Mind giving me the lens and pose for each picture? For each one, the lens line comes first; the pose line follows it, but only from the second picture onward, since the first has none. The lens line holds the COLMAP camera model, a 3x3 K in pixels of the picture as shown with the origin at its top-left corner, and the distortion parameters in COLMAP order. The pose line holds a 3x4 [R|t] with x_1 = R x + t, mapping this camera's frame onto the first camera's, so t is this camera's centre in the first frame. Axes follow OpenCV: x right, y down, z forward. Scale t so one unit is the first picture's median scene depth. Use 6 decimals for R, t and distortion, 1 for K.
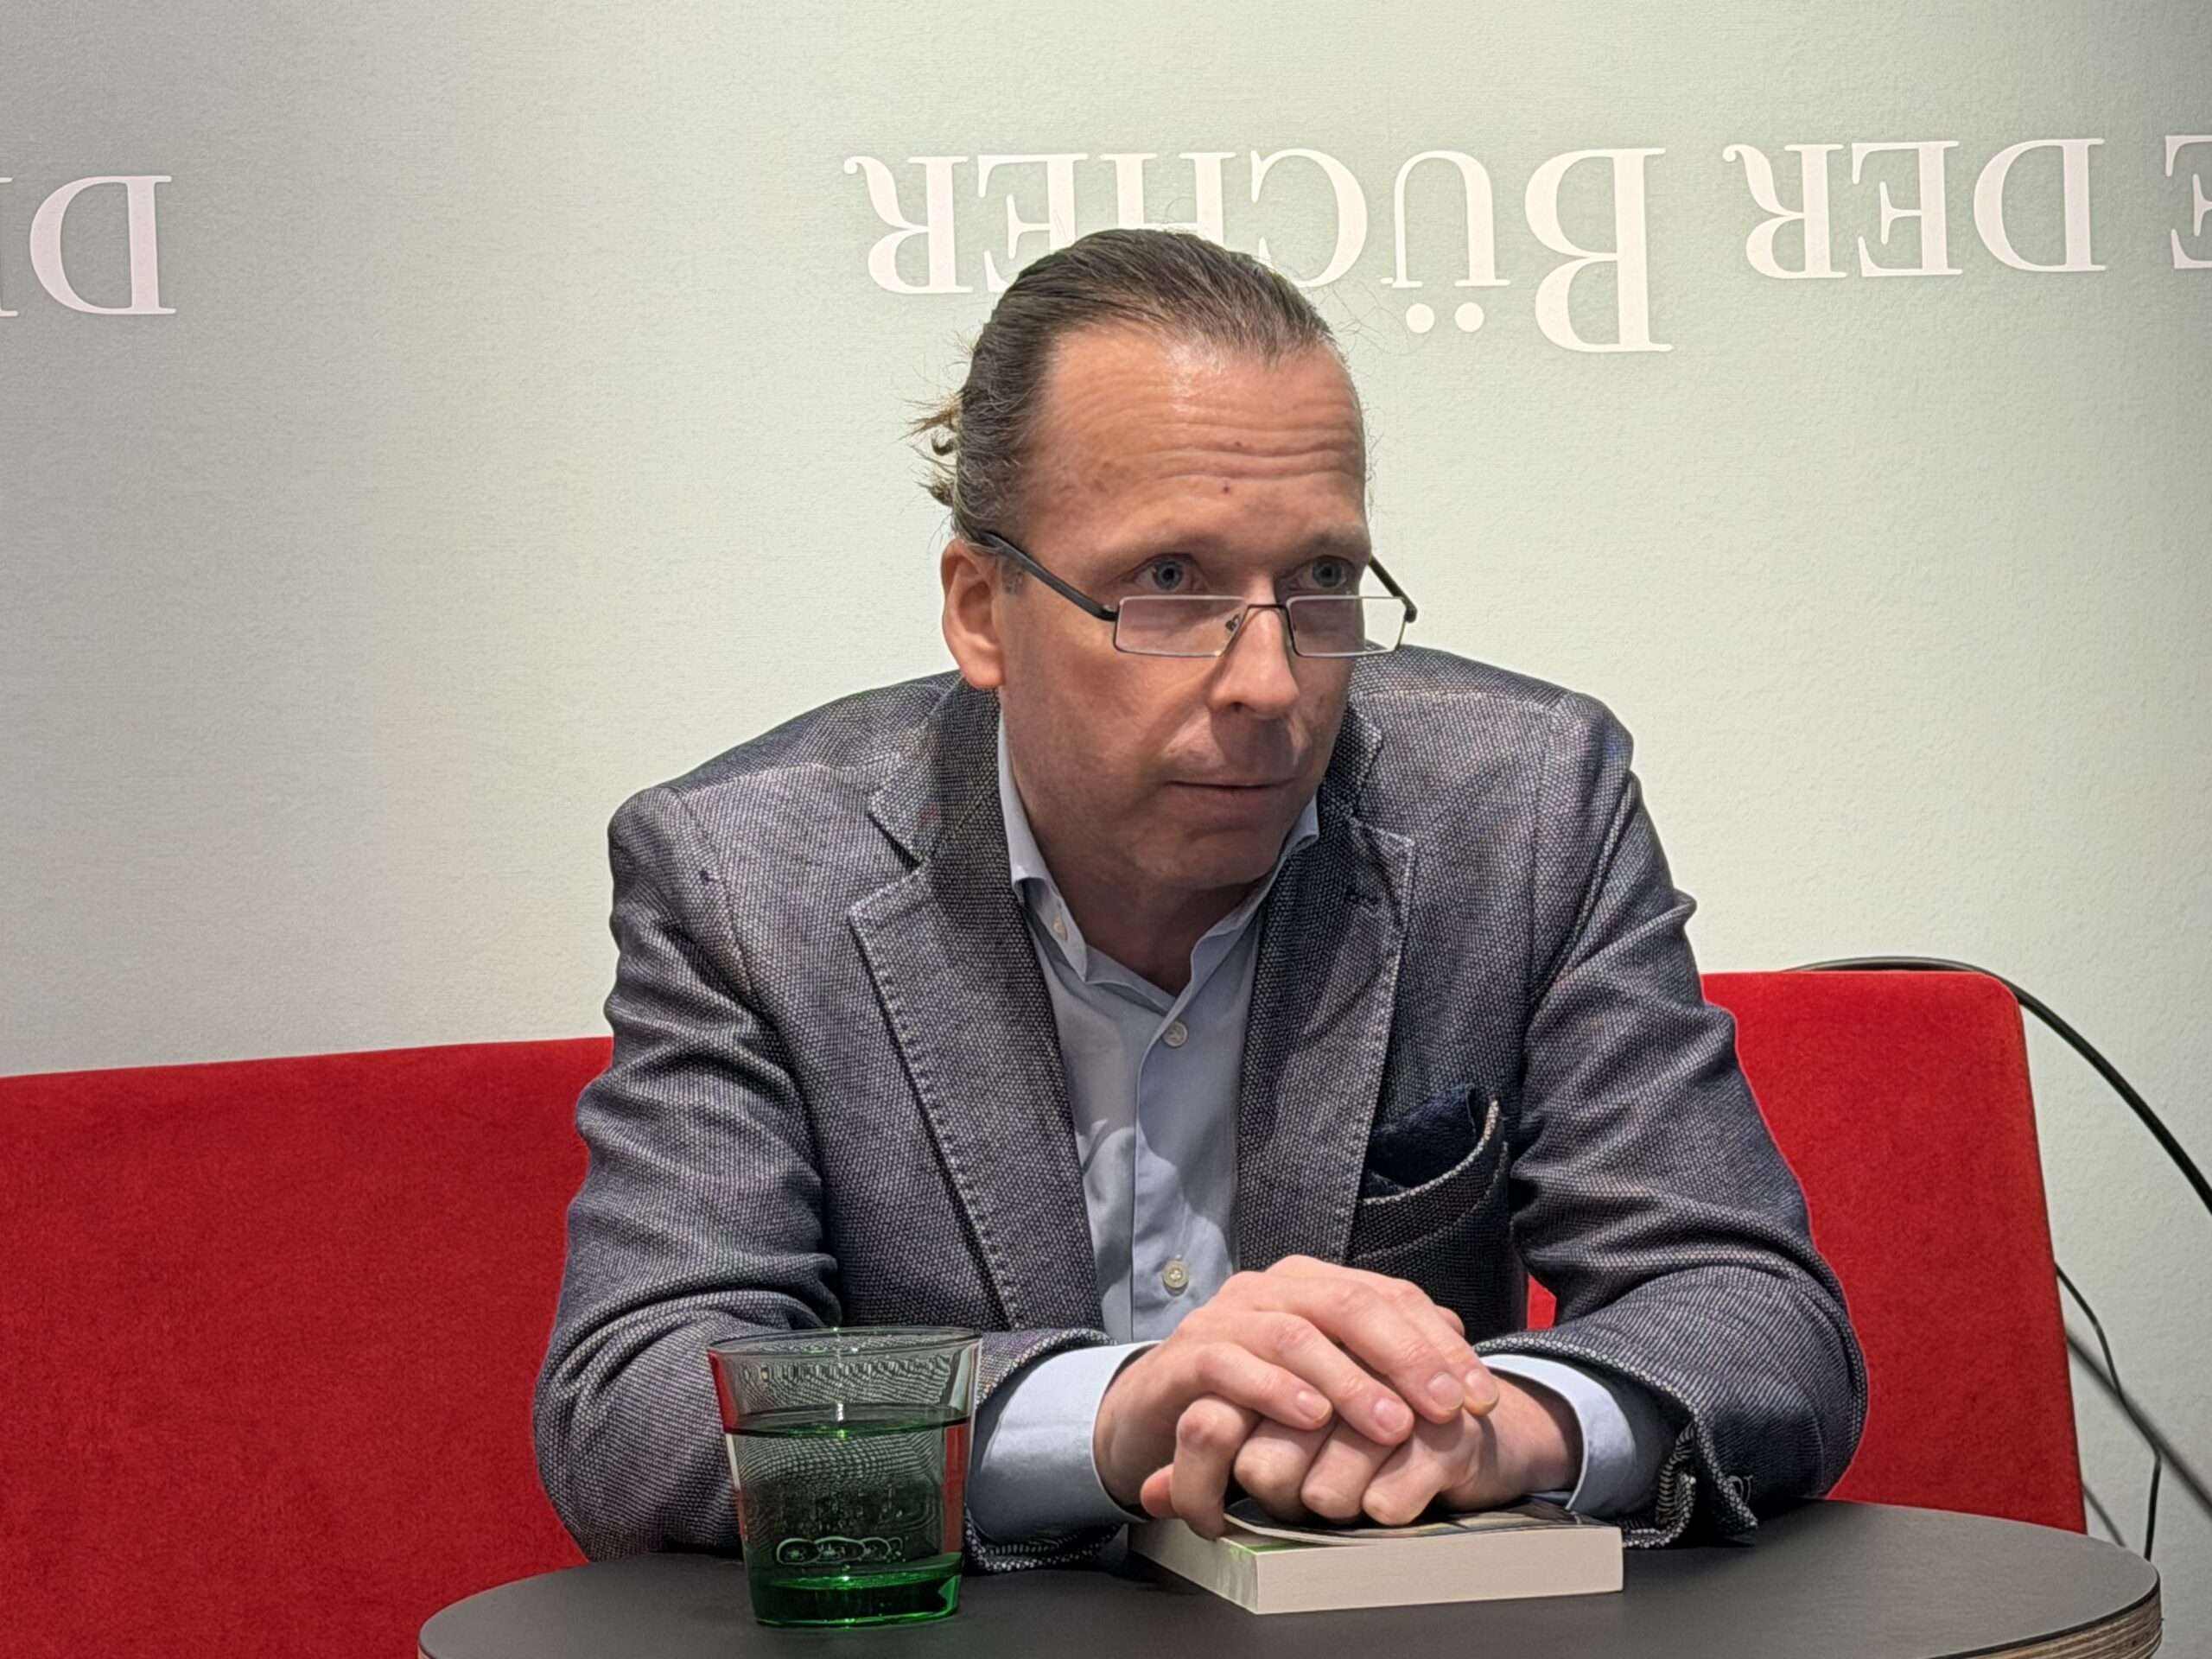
lens RADIAL K [[5646.9, 0, 1106.0], [0, 5646.9, 829.5], [0, 0, 1]] dist [-0.022249, 0.290681]
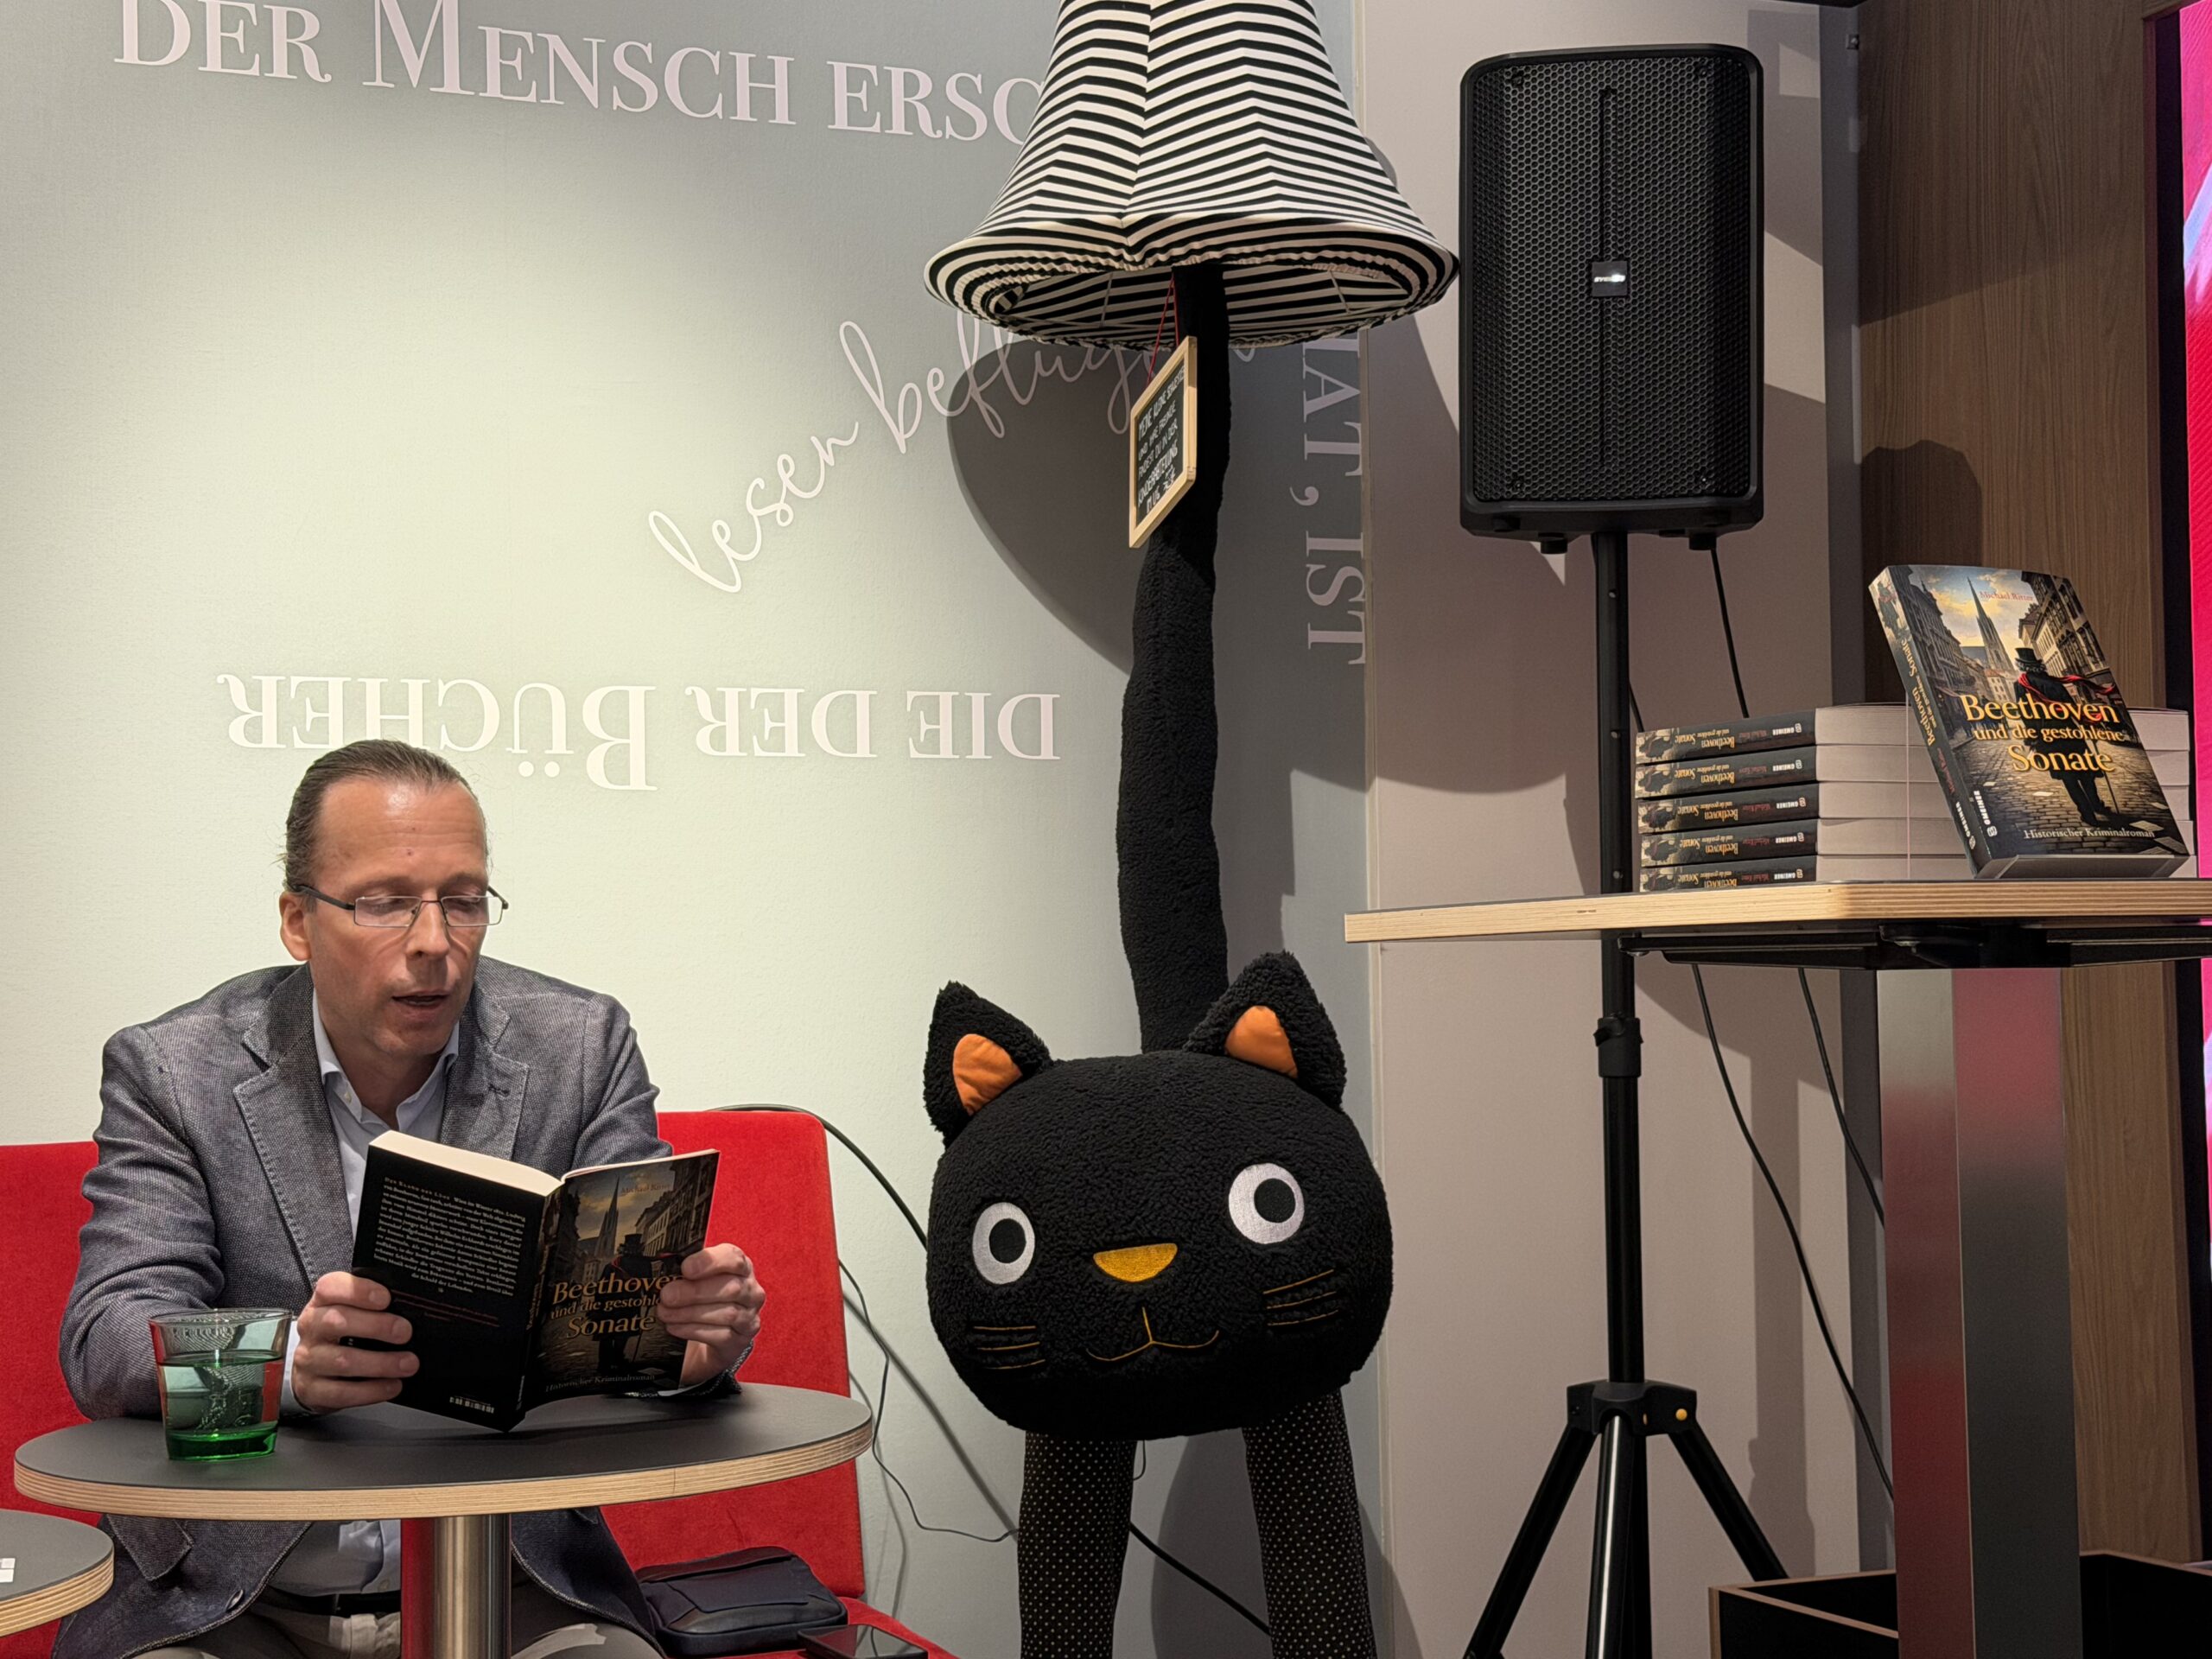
lens RADIAL K [[3466.7, 0, 1106.0], [0, 3466.7, 829.5], [0, 0, 1]] dist [0.083357, 0.000313]
pose [[0.974591, 0.023932, 0.222711, -0.020035], [-0.013527, 0.998750, -0.048128, -0.020255], [-0.223584, 0.043893, 0.973696, -0.263705]]
